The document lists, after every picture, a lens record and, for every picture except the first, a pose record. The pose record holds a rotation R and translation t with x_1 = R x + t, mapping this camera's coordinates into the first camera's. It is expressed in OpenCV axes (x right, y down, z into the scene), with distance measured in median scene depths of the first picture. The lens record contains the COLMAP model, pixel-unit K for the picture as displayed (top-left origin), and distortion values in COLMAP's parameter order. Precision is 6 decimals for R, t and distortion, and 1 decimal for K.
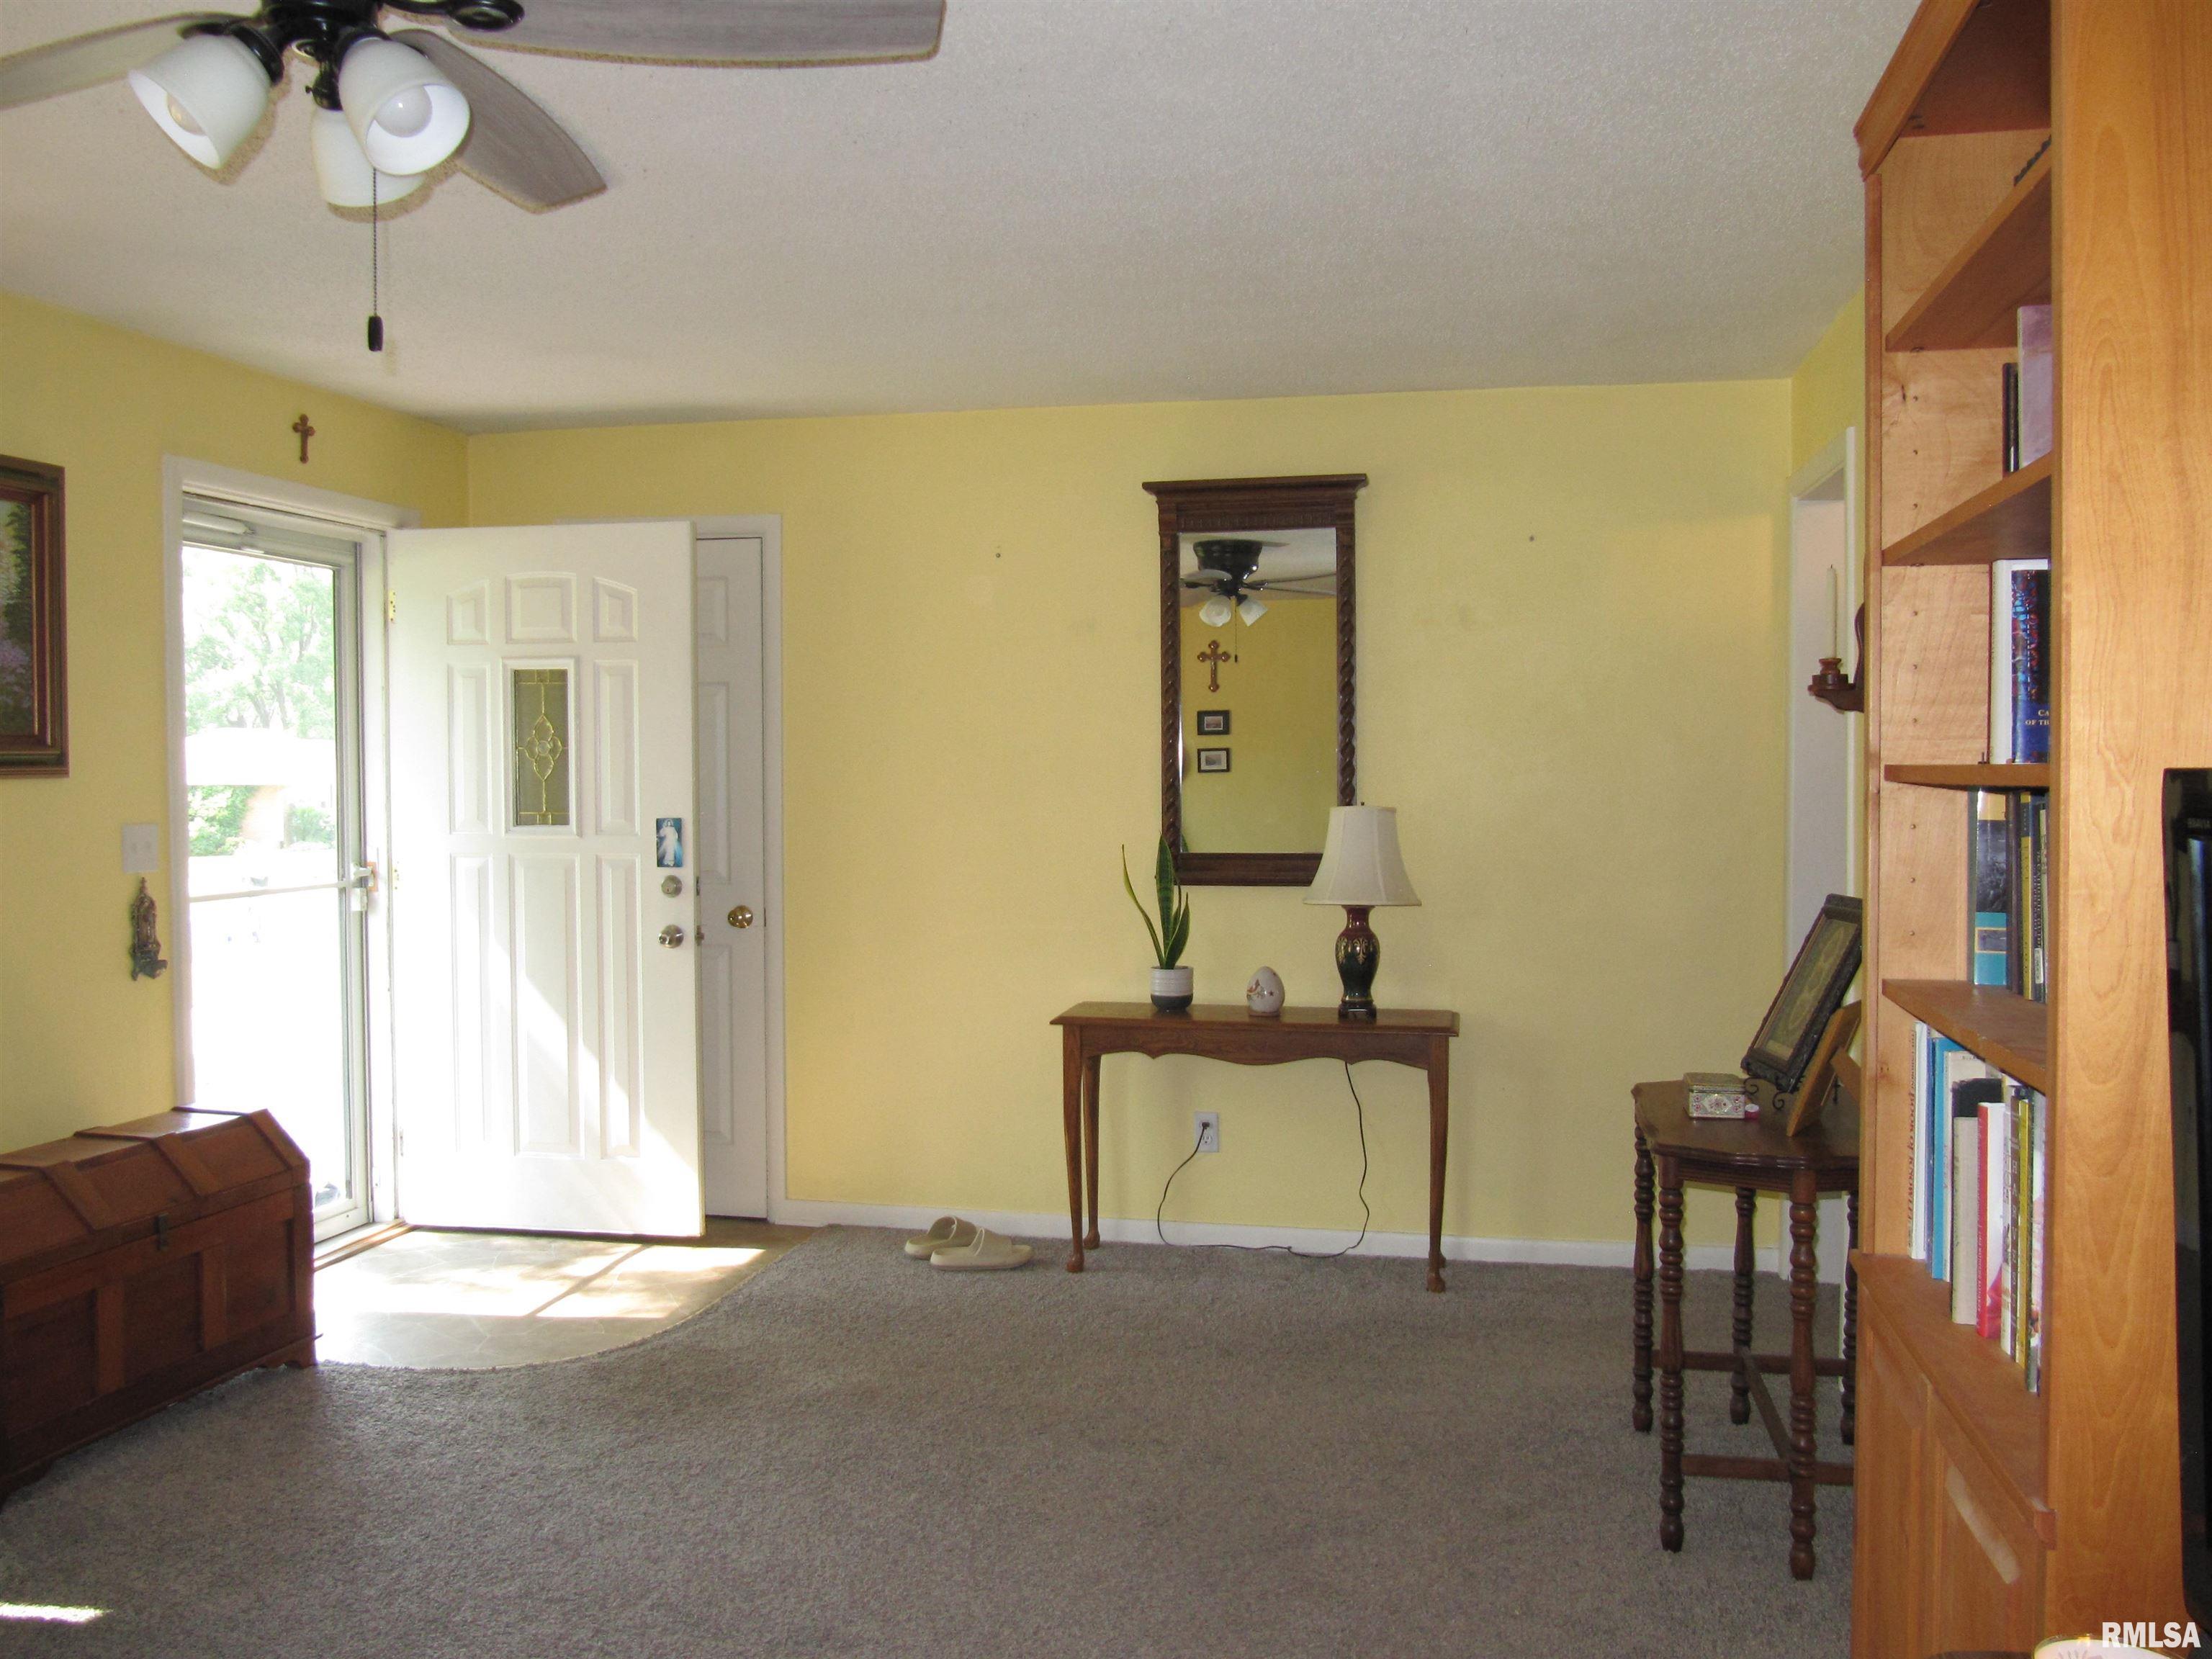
lens RADIAL K [[1825.8, 0, 1107.9], [0, 1825.8, 818.4], [0, 0, 1]] dist [-0.057344, 0.029181]
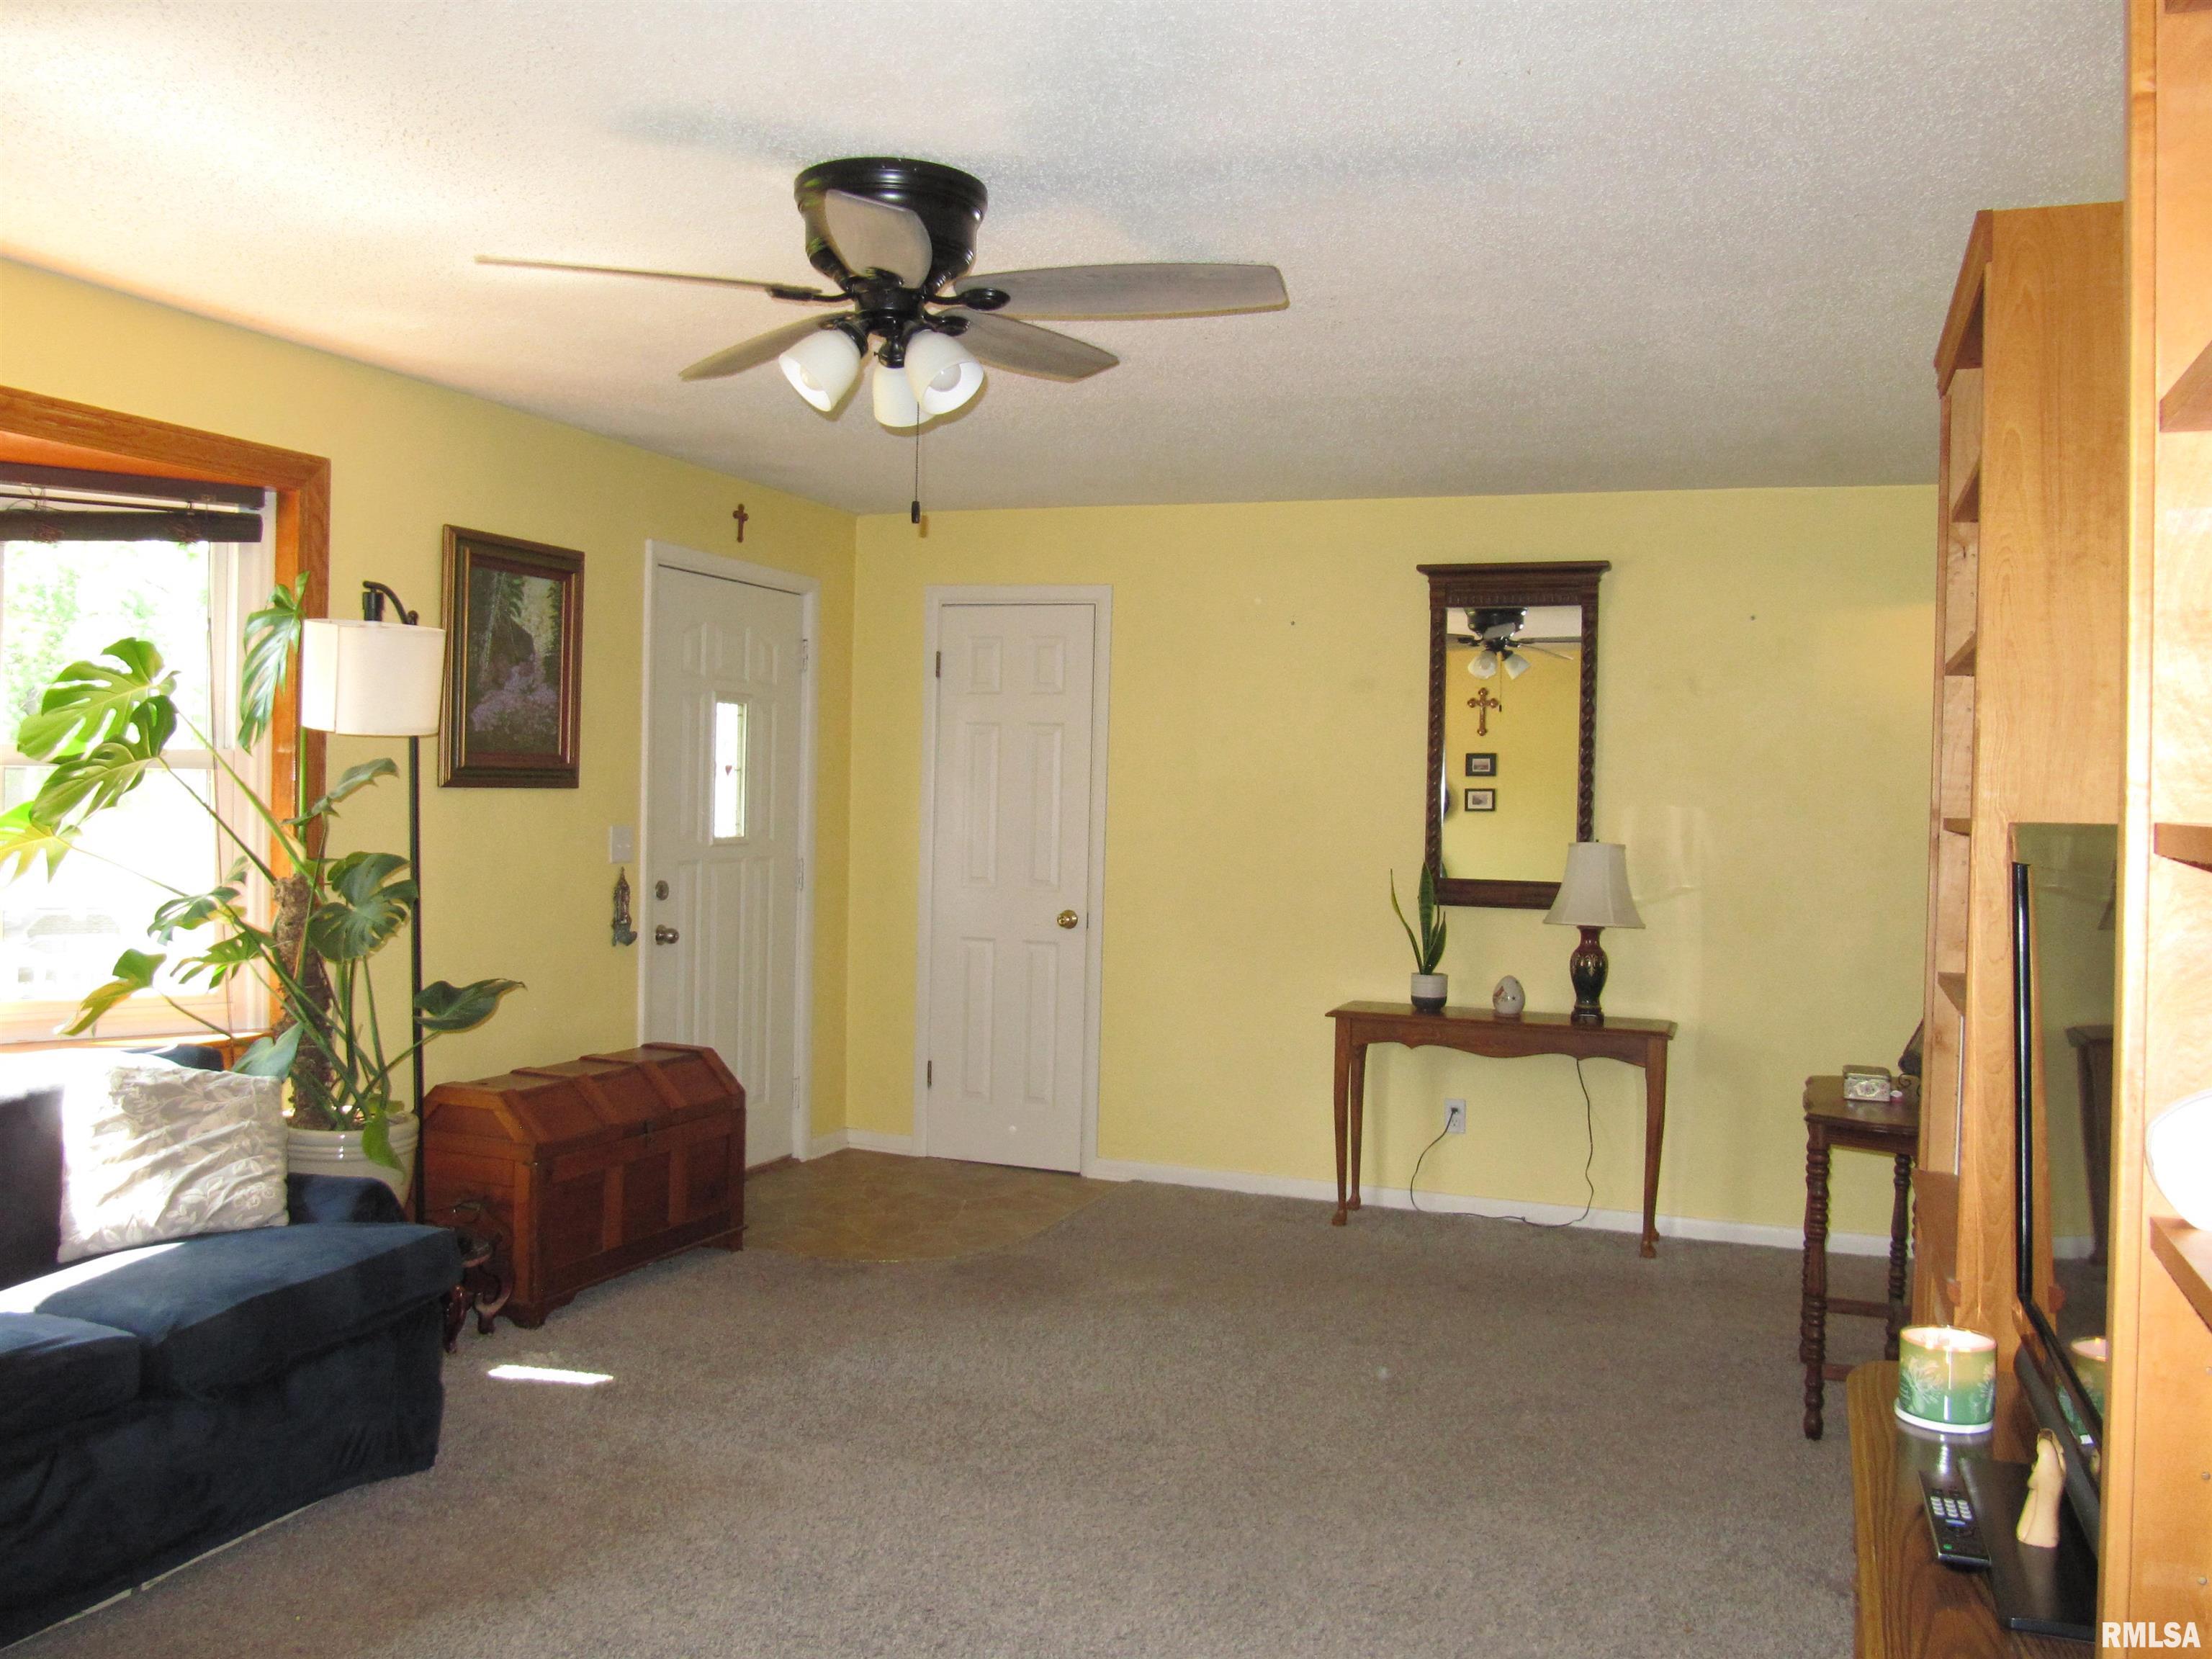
lens RADIAL K [[1824.7, 0, 1107.9], [0, 1824.7, 825.0], [0, 0, 1]] dist [-0.049848, 0.014898]
pose [[0.988697, 0.030569, -0.146779, -0.000944], [-0.032644, 0.999398, -0.011747, 0.005836], [0.146331, 0.016406, 0.989100, -0.209228]]
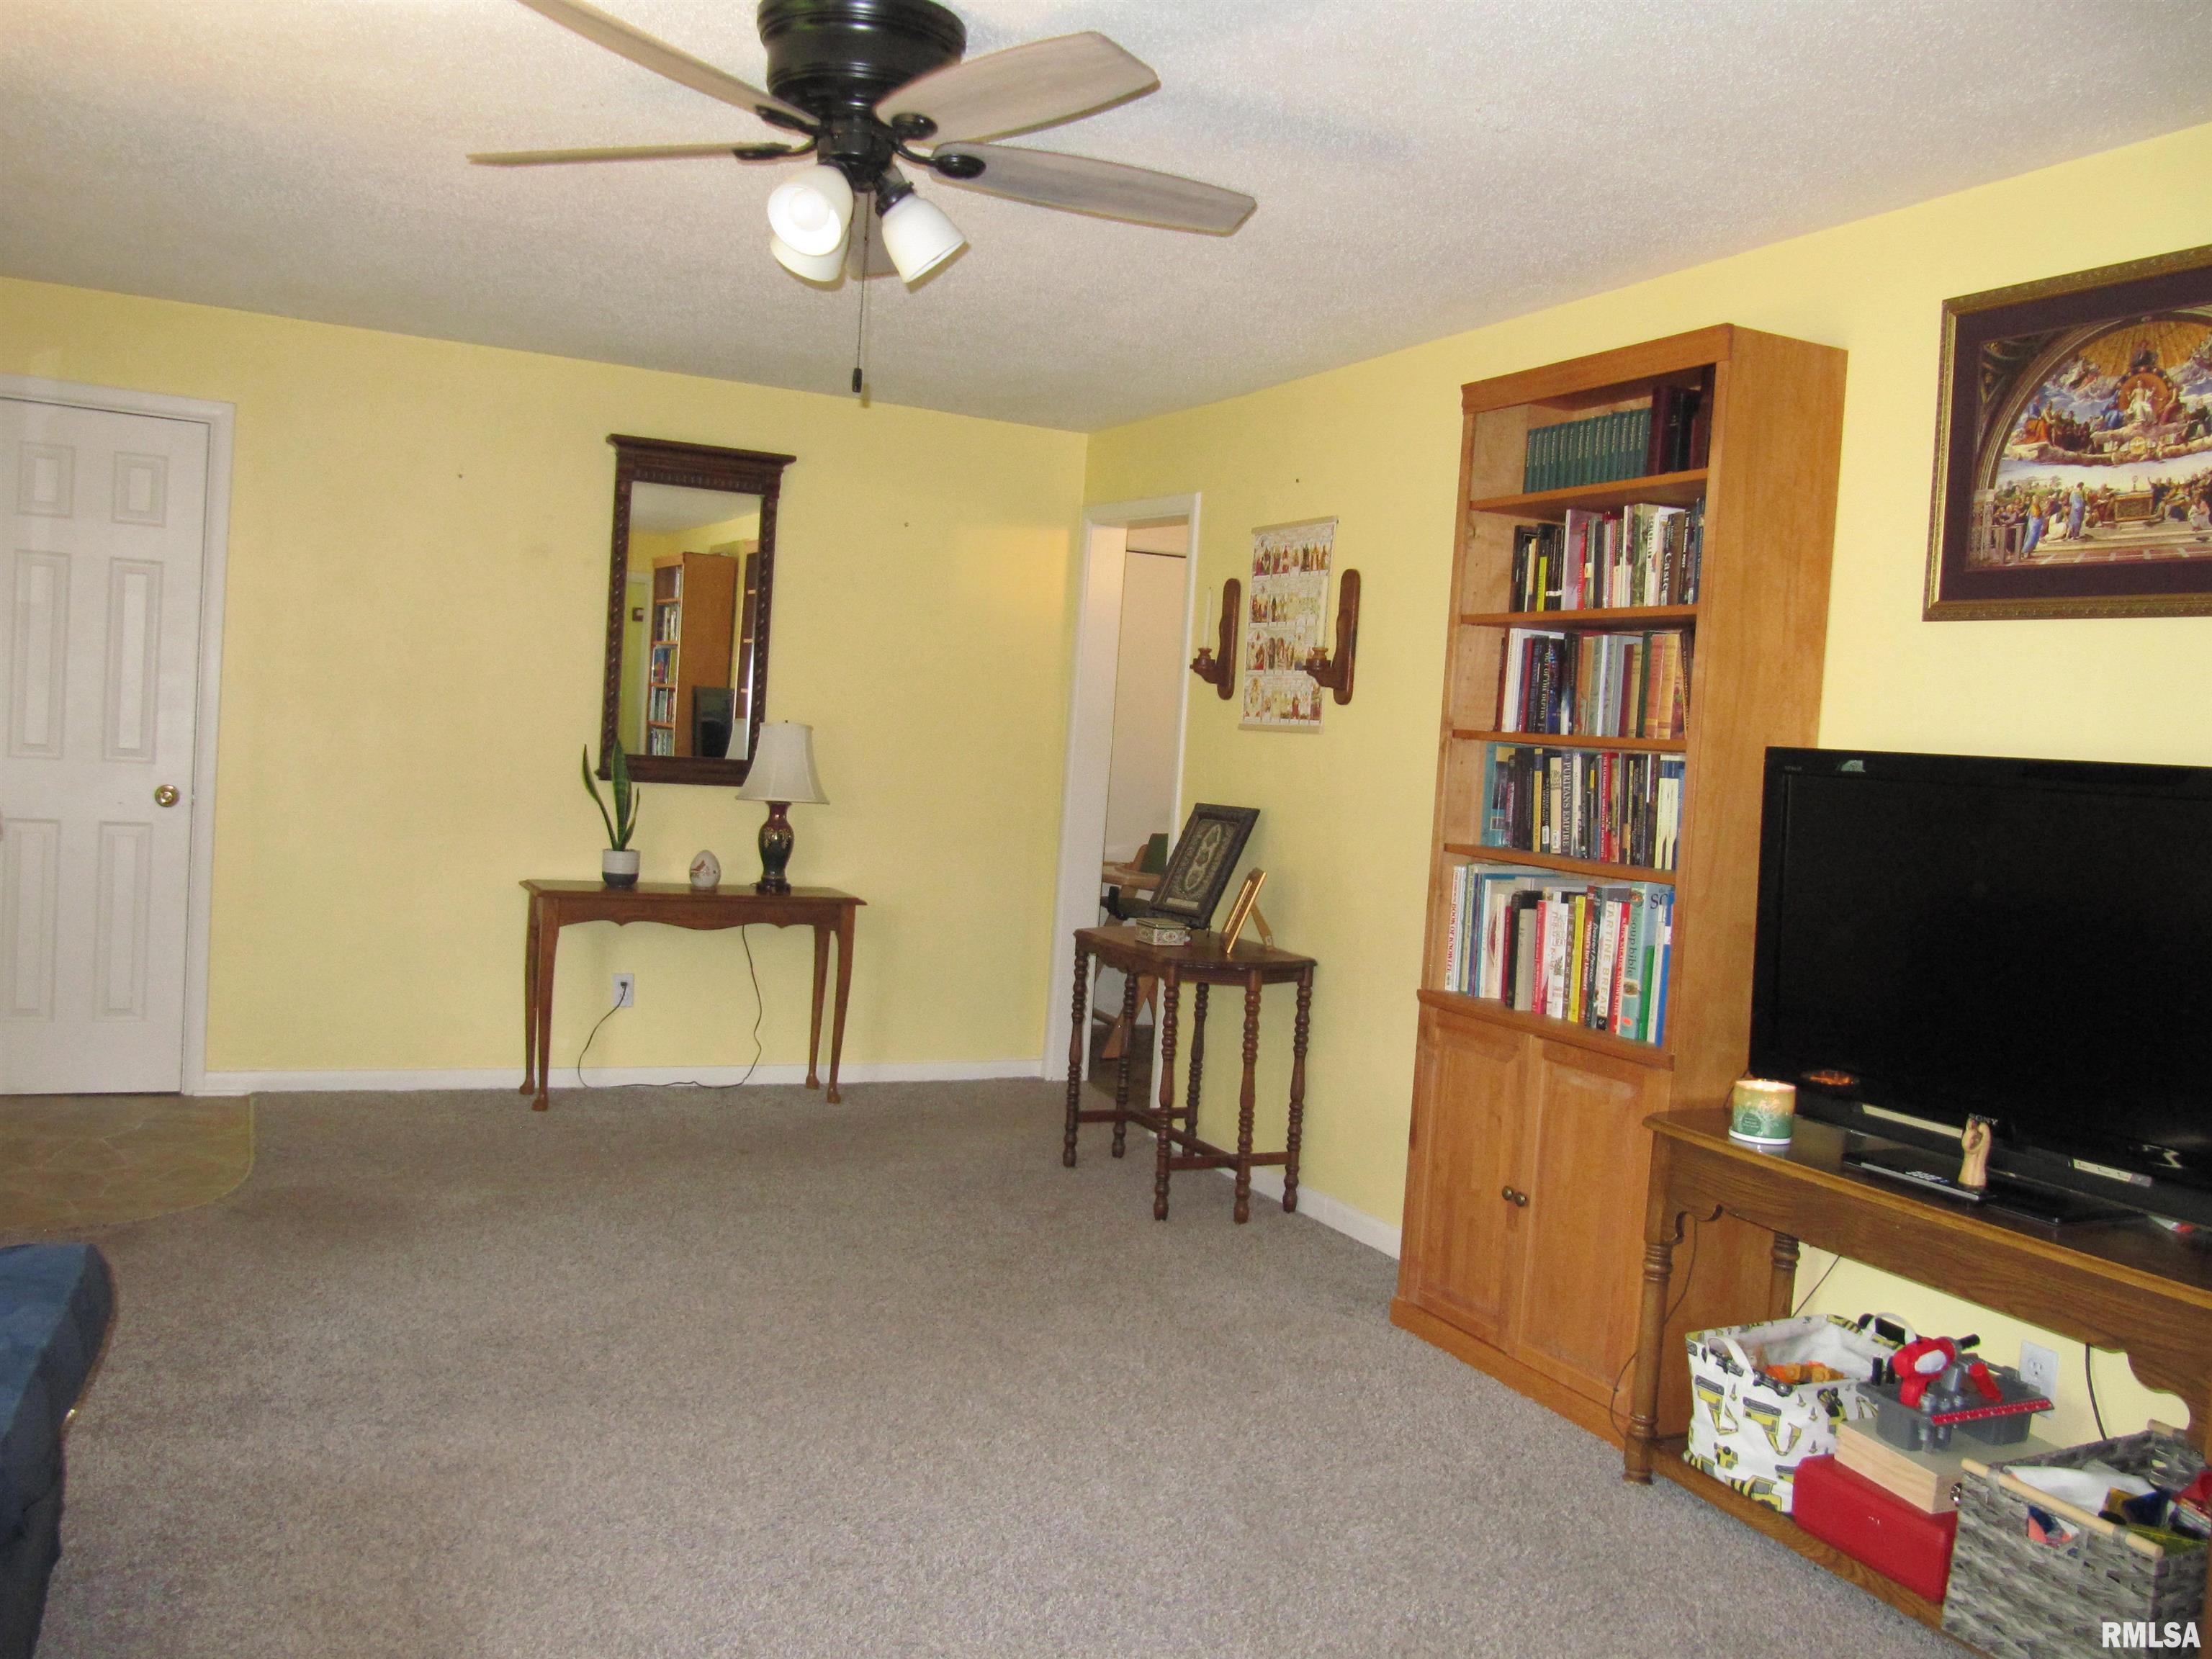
lens RADIAL K [[1811.9, 0, 1106.0], [0, 1811.9, 829.5], [0, 0, 1]] dist [-0.052359, 0.009735]
pose [[0.787809, 0.022084, 0.615524, -0.449065], [-0.052766, 0.998103, 0.031725, 0.014964], [-0.613655, -0.057472, 0.787479, -0.116714]]
